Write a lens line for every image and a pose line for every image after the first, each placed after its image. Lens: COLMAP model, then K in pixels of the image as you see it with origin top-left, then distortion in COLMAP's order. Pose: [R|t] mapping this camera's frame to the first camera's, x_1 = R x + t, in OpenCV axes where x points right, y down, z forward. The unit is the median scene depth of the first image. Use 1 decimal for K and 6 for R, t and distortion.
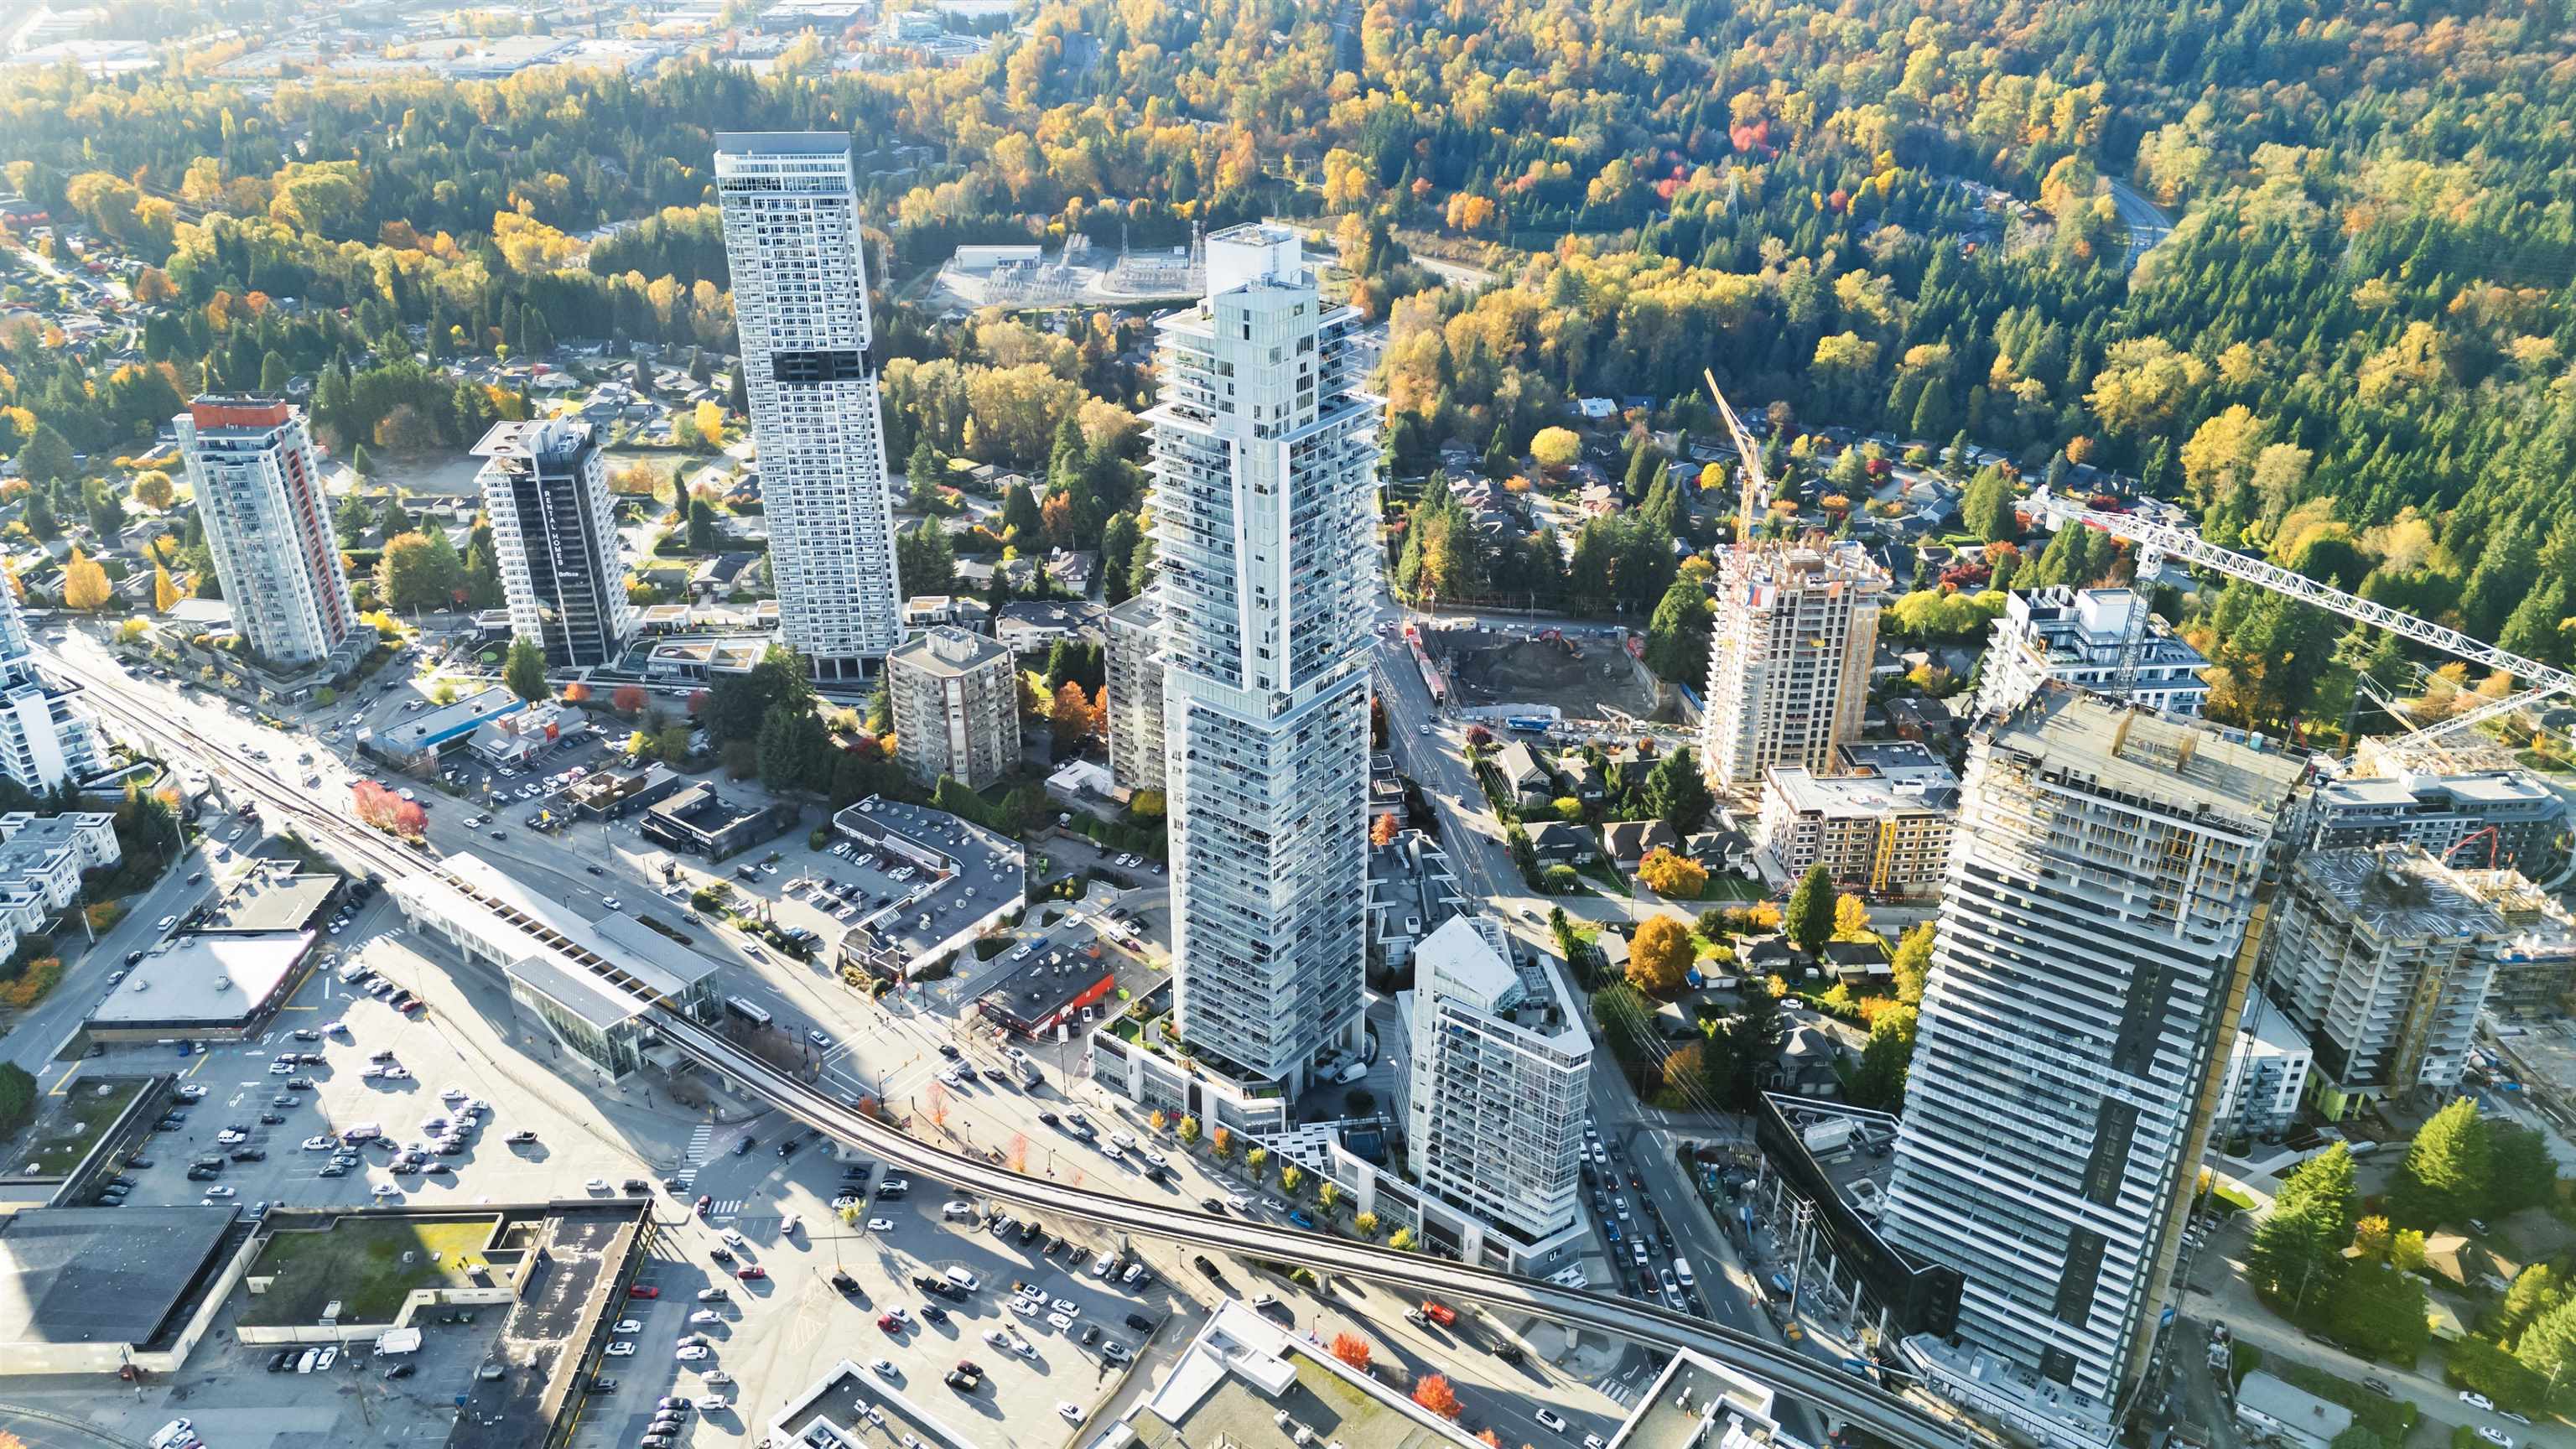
lens RADIAL K [[1874.7, 0, 1288.0], [0, 1874.7, 724.5], [0, 0, 1]] dist [0.062441, -0.079941]
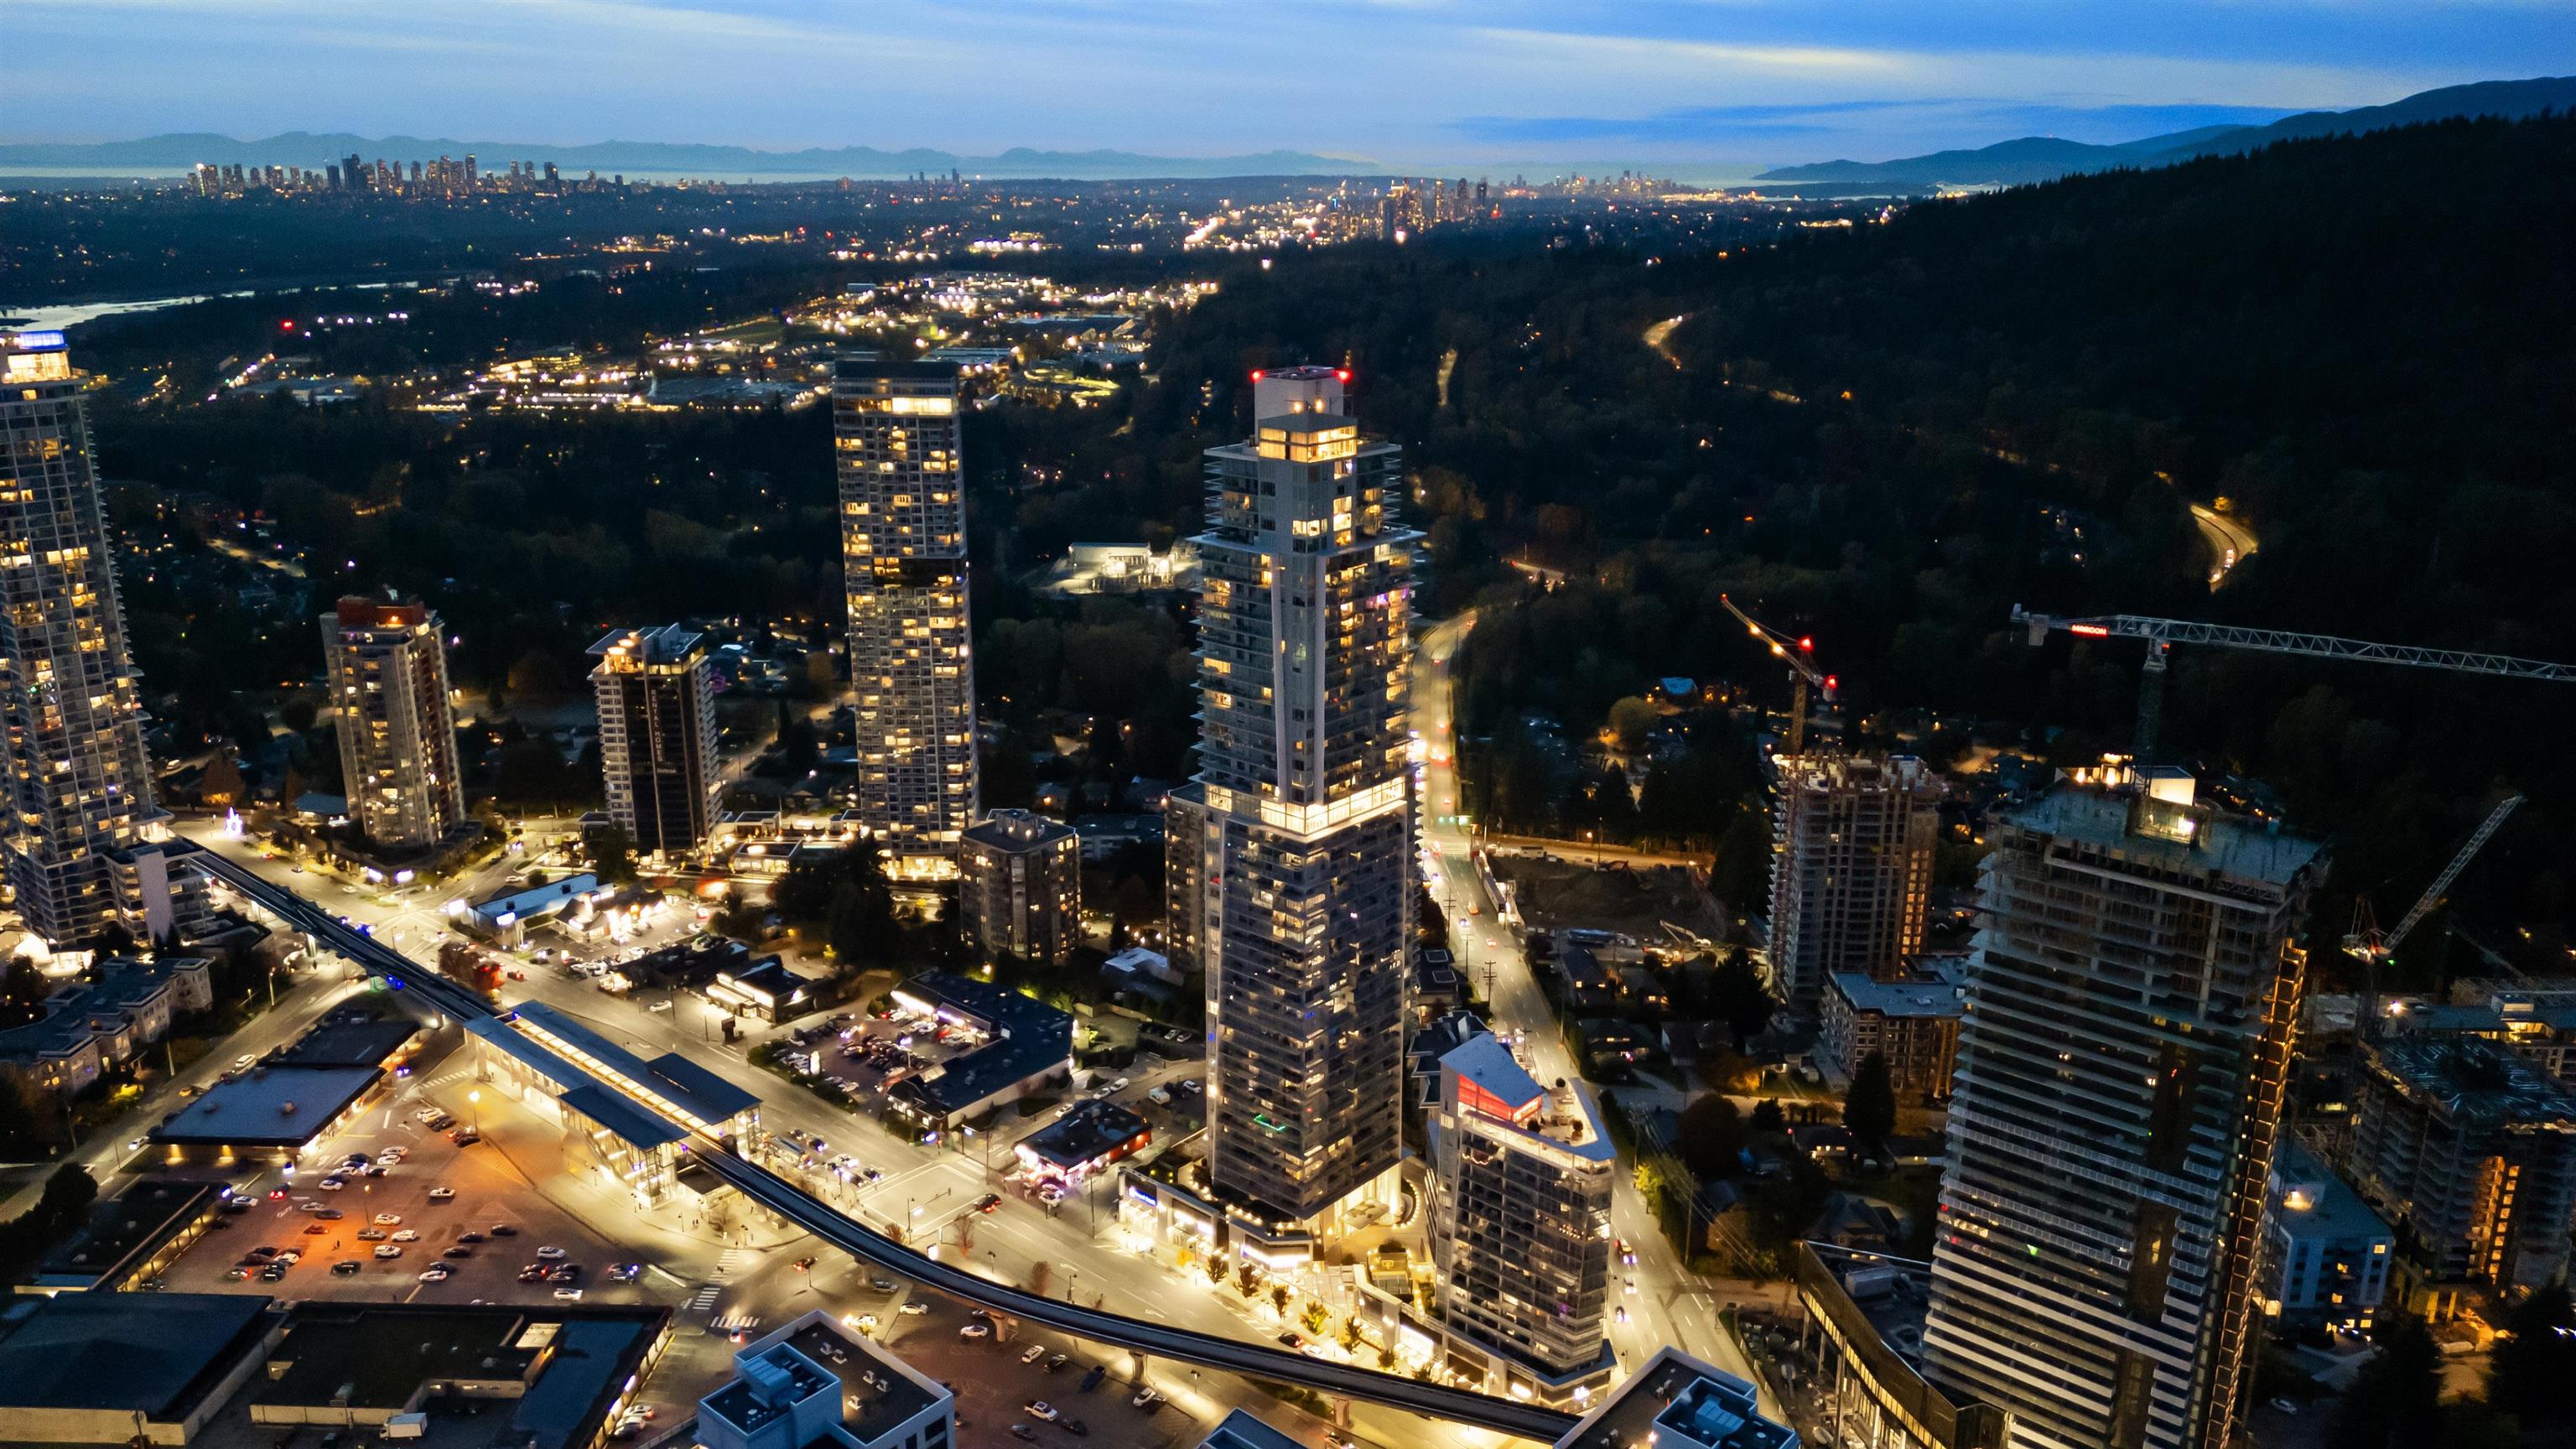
lens RADIAL K [[1874.7, 0, 1288.0], [0, 1874.7, 724.5], [0, 0, 1]] dist [0.062441, -0.079941]
pose [[0.997841, 0.022891, -0.061561, 0.043586], [-0.034186, 0.981340, -0.189220, 0.134350], [0.056081, 0.190916, 0.980003, -0.015982]]
